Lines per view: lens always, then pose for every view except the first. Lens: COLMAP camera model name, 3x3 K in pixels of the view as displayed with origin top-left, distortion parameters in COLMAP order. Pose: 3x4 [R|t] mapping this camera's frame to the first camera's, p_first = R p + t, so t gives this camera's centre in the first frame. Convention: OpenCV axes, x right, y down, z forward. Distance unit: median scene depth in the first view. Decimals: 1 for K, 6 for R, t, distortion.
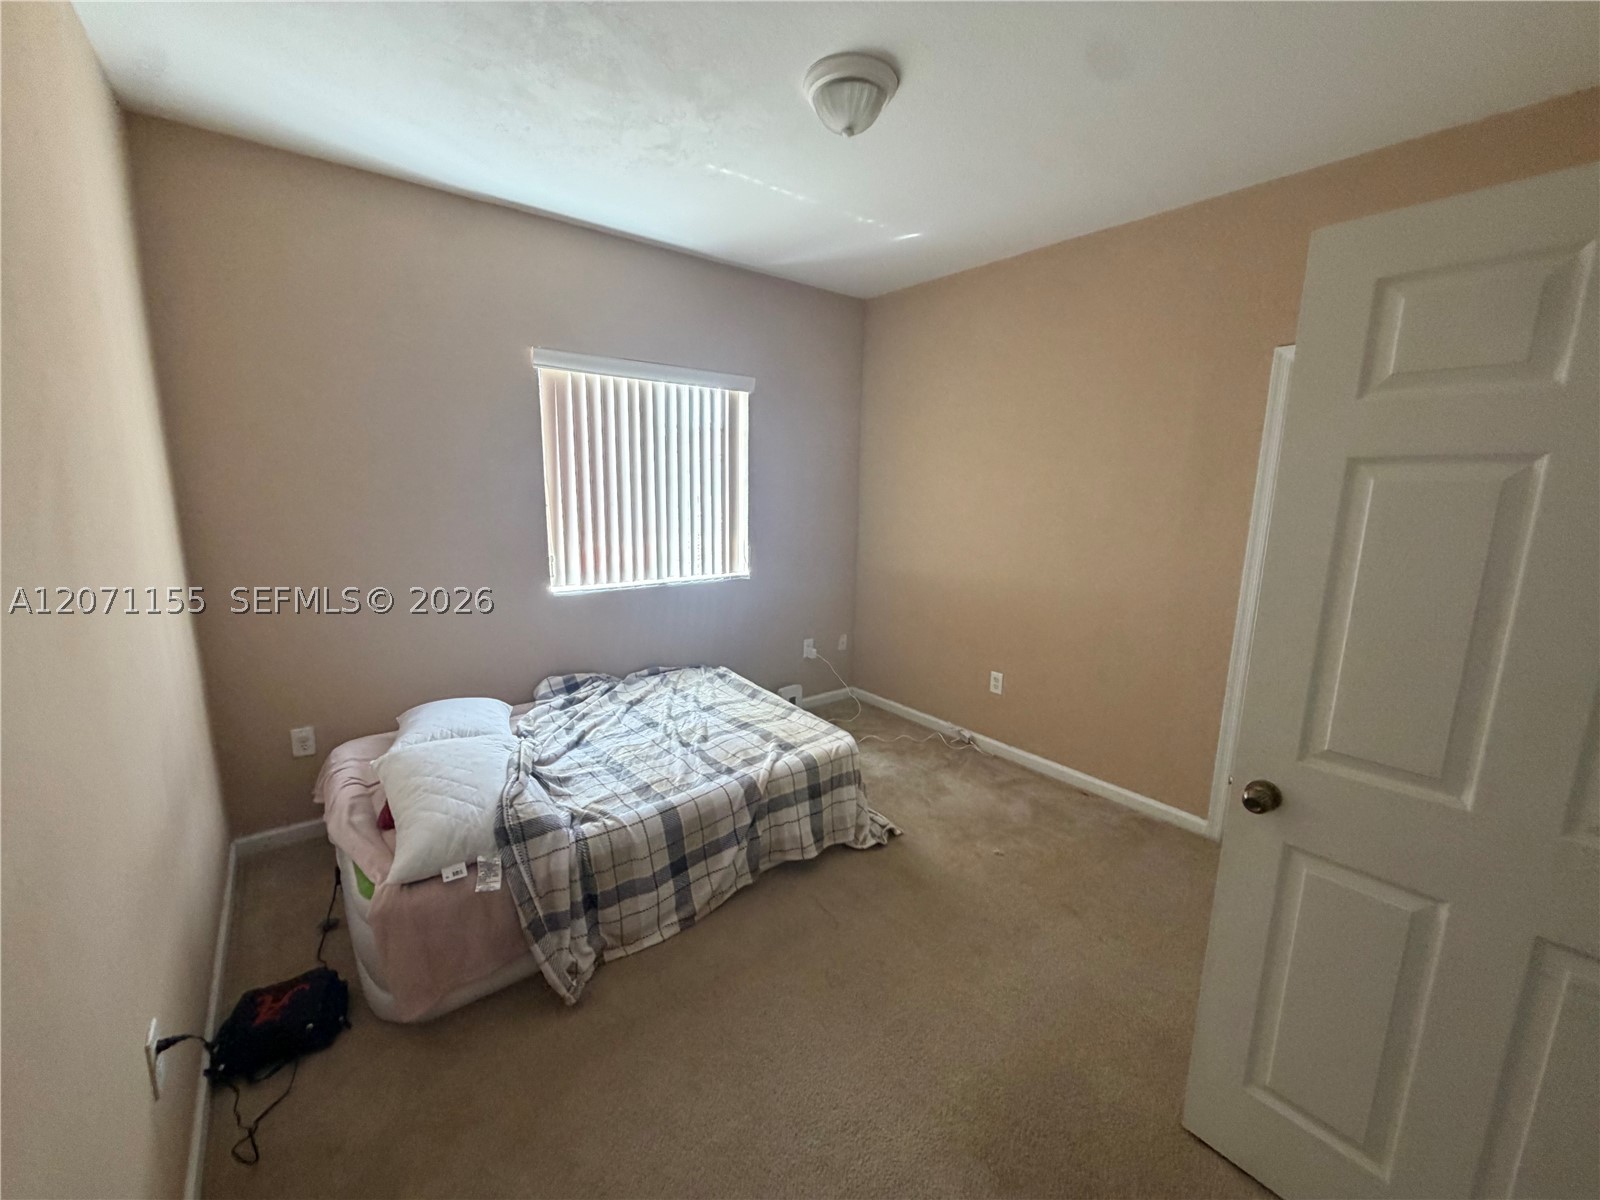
lens RADIAL K [[640.6, 0, 799.3], [0, 640.6, 598.0], [0, 0, 1]] dist [0.001571, -0.000107]
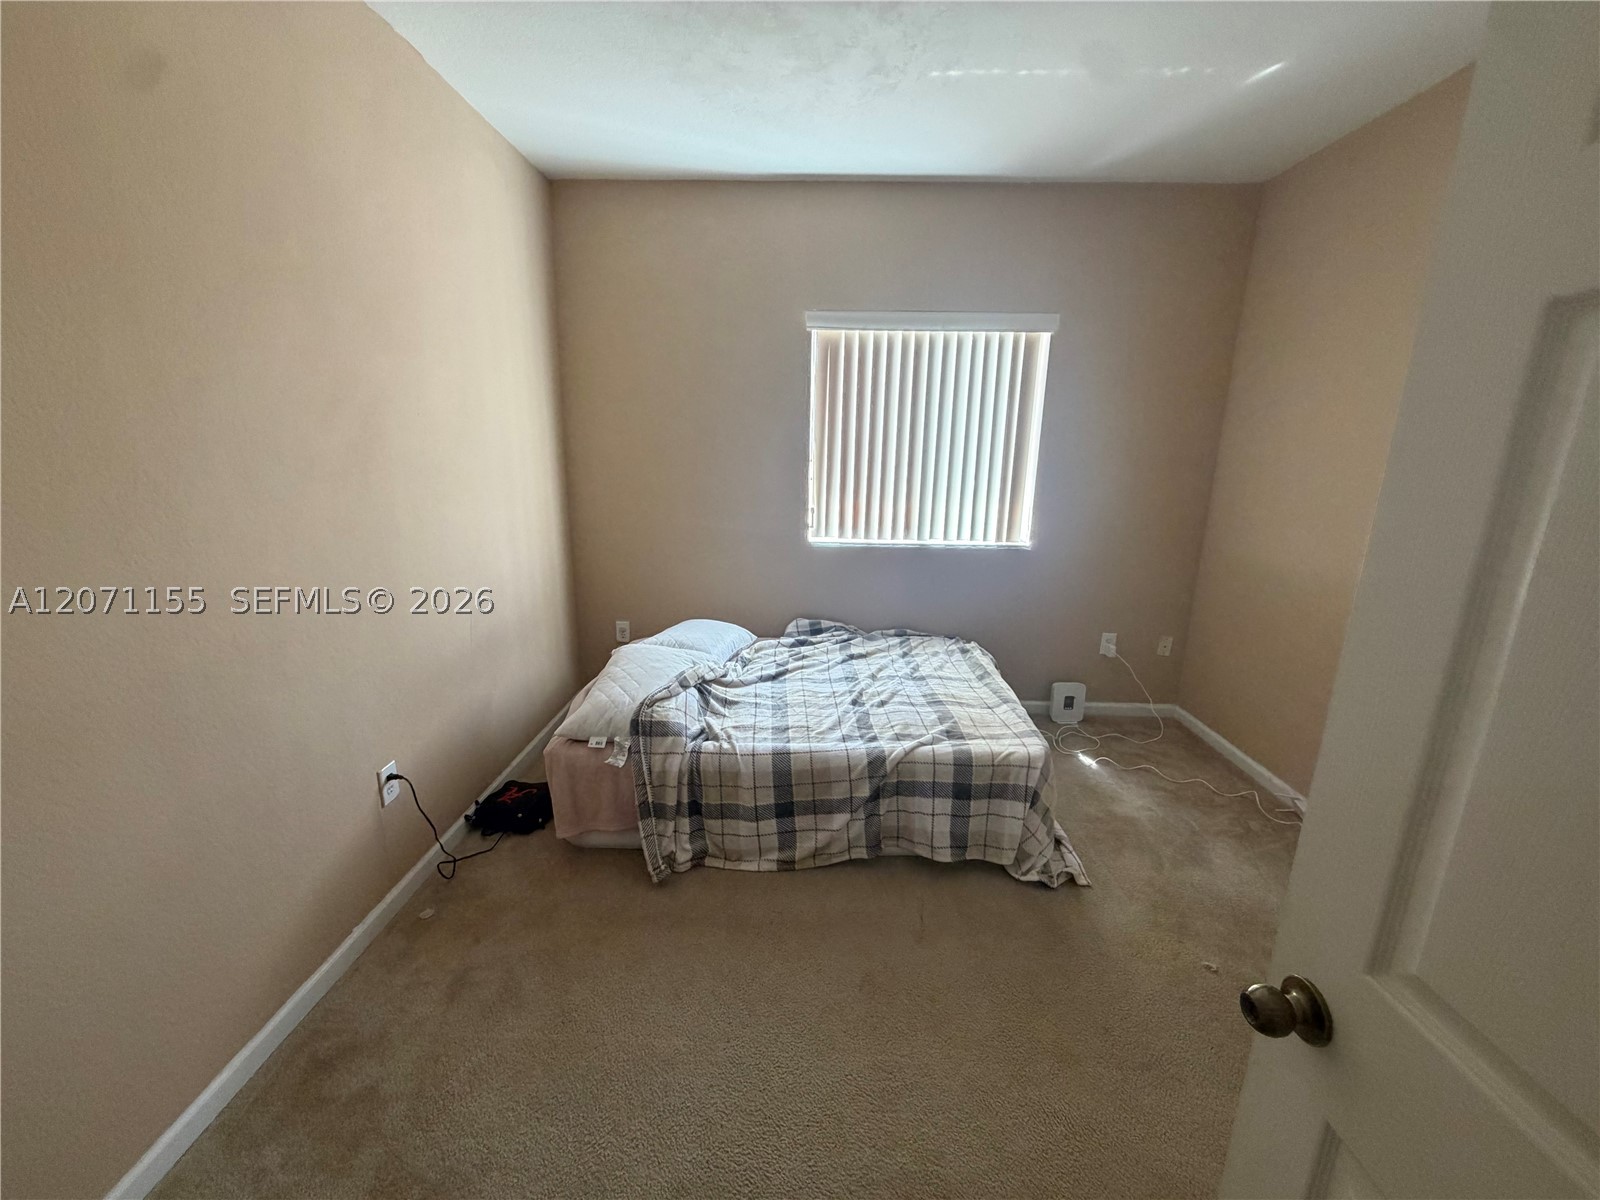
lens RADIAL K [[640.6, 0, 799.3], [0, 640.6, 598.9], [0, 0, 1]] dist [0.001571, -0.000107]
pose [[0.768846, 0.145959, -0.622553, 0.340152], [-0.117176, 0.989273, 0.087226, -0.006530], [0.628606, 0.005884, 0.777701, 0.173637]]
